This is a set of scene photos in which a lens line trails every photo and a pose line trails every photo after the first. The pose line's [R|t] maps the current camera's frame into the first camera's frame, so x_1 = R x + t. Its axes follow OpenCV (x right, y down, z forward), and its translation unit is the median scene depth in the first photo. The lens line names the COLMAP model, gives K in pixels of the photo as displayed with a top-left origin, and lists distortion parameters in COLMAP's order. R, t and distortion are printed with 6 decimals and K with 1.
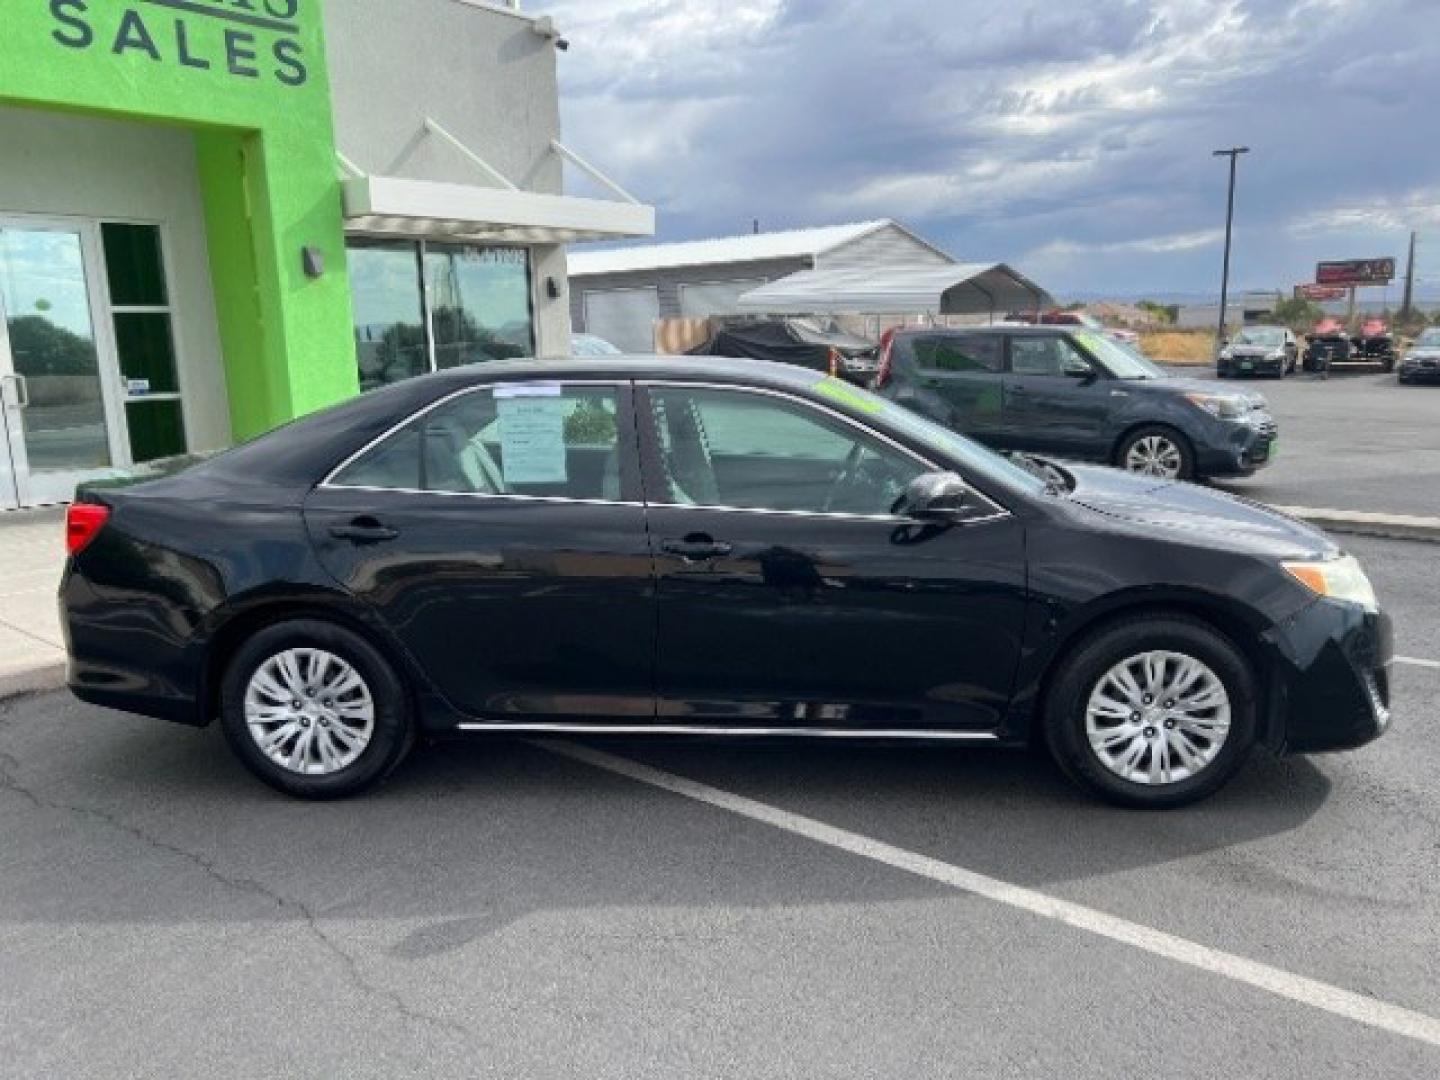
lens RADIAL K [[1081.2, 0, 720.0], [0, 1081.2, 540.0], [0, 0, 1]] dist [0.058860, -0.078044]
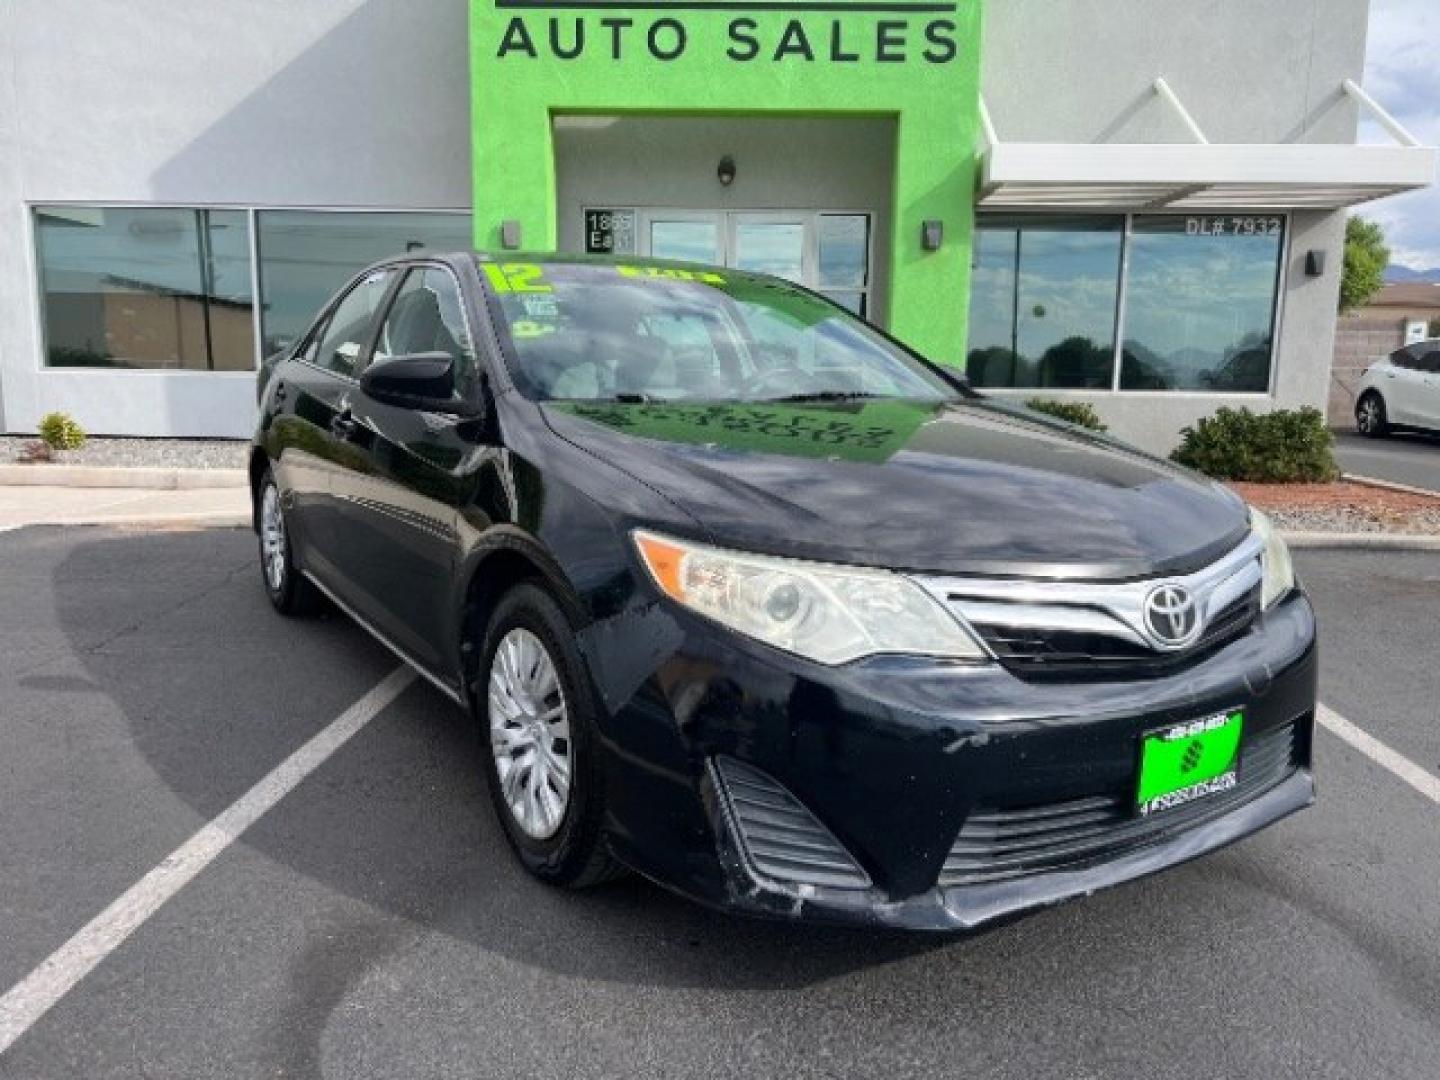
lens RADIAL K [[1081.2, 0, 720.0], [0, 1081.2, 540.0], [0, 0, 1]] dist [0.058860, -0.078044]
pose [[0.589660, 0.166717, -0.790257, 0.390182], [-0.184241, 0.980430, 0.069363, -0.009224], [0.786356, 0.104697, 0.608837, 0.268176]]
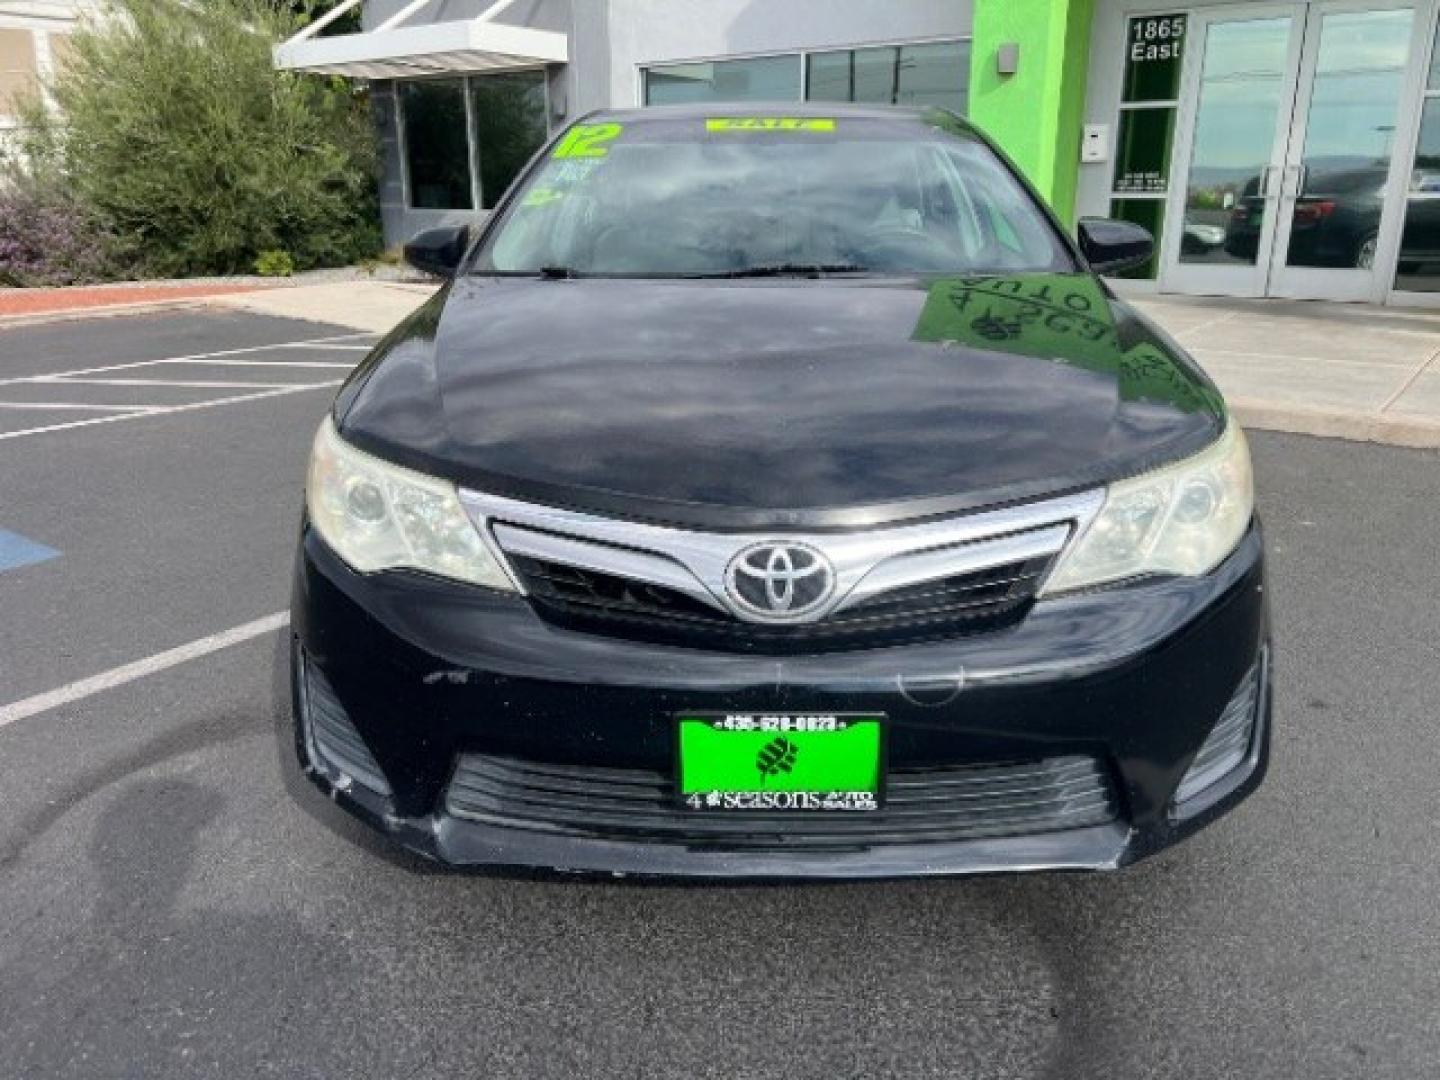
lens RADIAL K [[1081.2, 0, 720.0], [0, 1081.2, 540.0], [0, 0, 1]] dist [0.058860, -0.078044]
pose [[0.039091, 0.331372, -0.942690, 0.436640], [-0.184397, 0.929601, 0.319125, -0.059636], [0.982074, 0.161355, 0.097443, 0.465912]]
